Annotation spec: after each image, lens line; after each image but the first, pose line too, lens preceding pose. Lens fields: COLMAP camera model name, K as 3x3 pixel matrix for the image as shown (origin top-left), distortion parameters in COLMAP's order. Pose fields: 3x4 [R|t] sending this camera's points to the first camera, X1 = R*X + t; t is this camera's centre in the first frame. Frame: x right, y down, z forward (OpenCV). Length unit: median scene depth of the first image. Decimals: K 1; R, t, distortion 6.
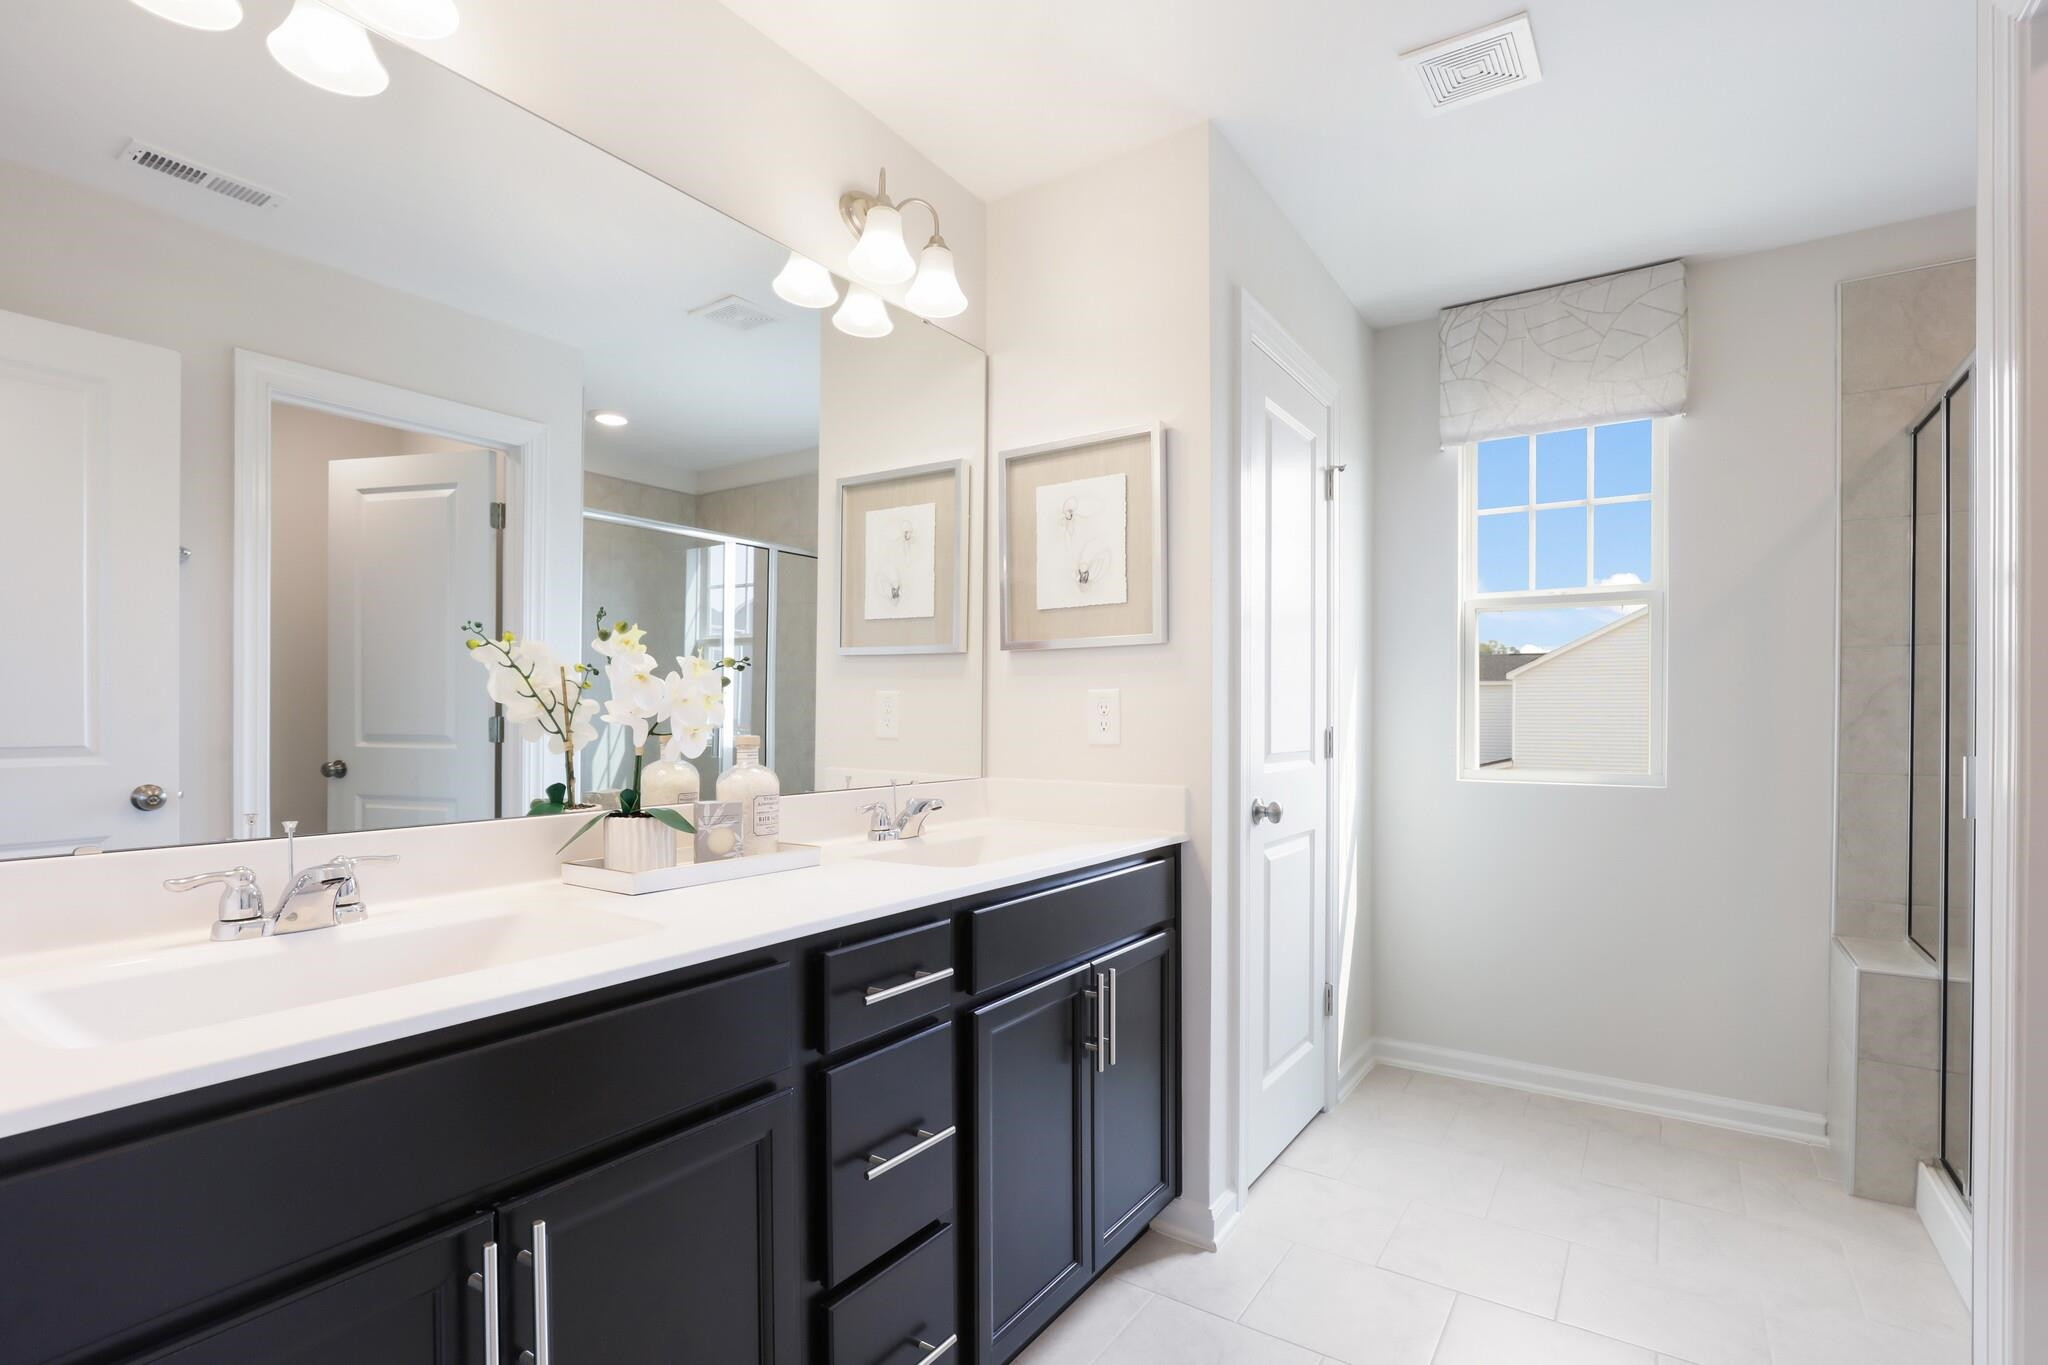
lens RADIAL K [[950.9, 0, 1030.1], [0, 950.9, 718.8], [0, 0, 1]] dist [-0.004118, -0.000974]
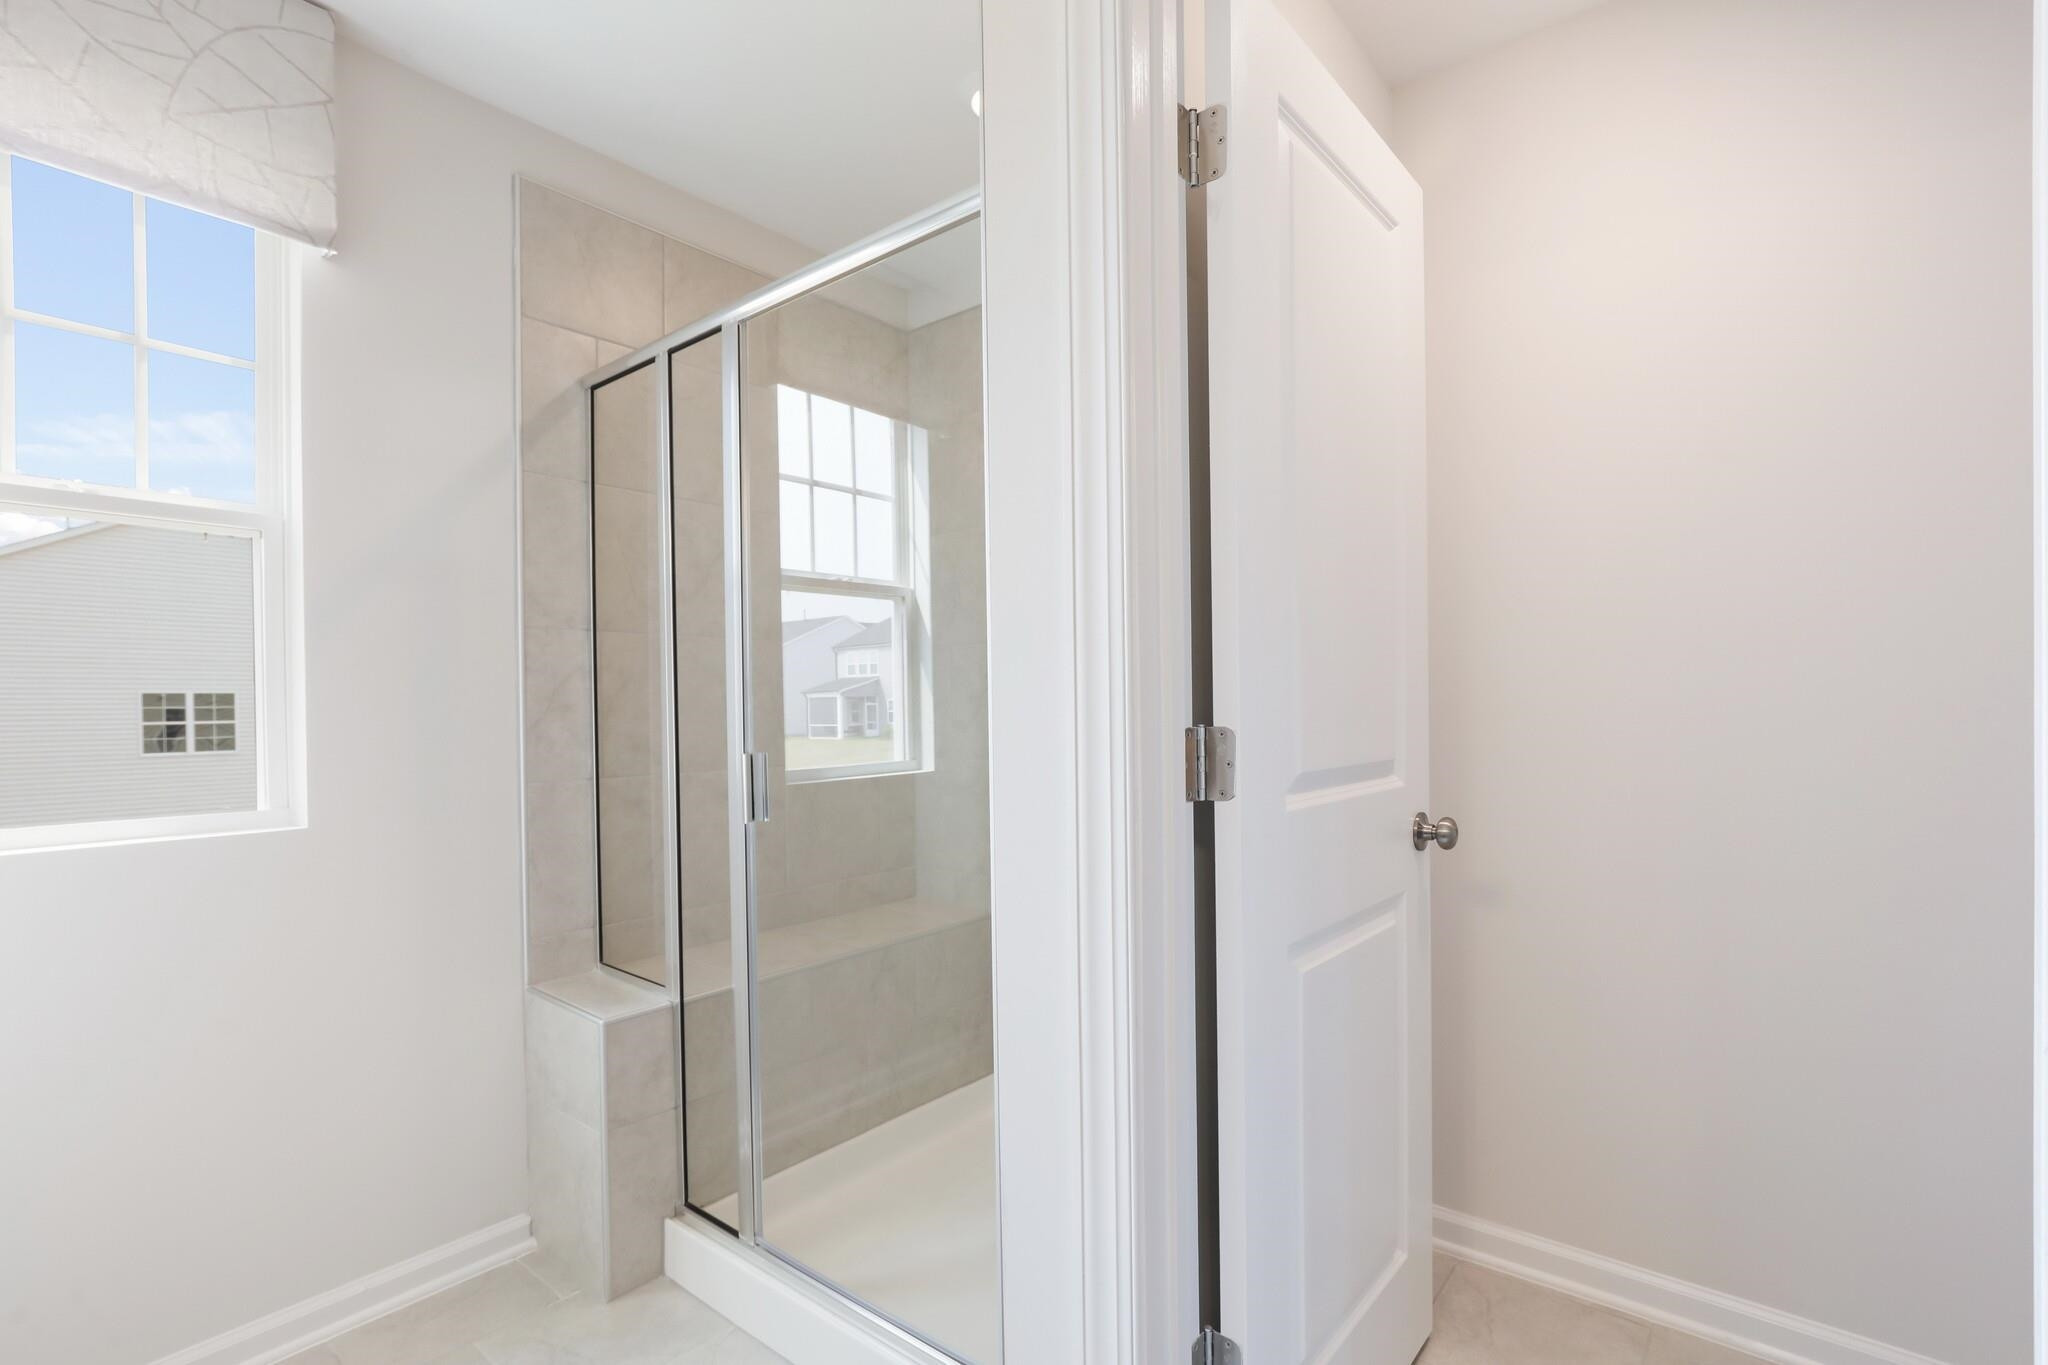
lens RADIAL K [[950.9, 0, 1030.1], [0, 950.9, 718.8], [0, 0, 1]] dist [-0.004118, -0.000974]
pose [[0.094865, -0.011447, 0.995424, 0.088388], [0.015749, 0.999826, 0.009997, 0.001528], [-0.995366, 0.014729, 0.095029, 0.498003]]
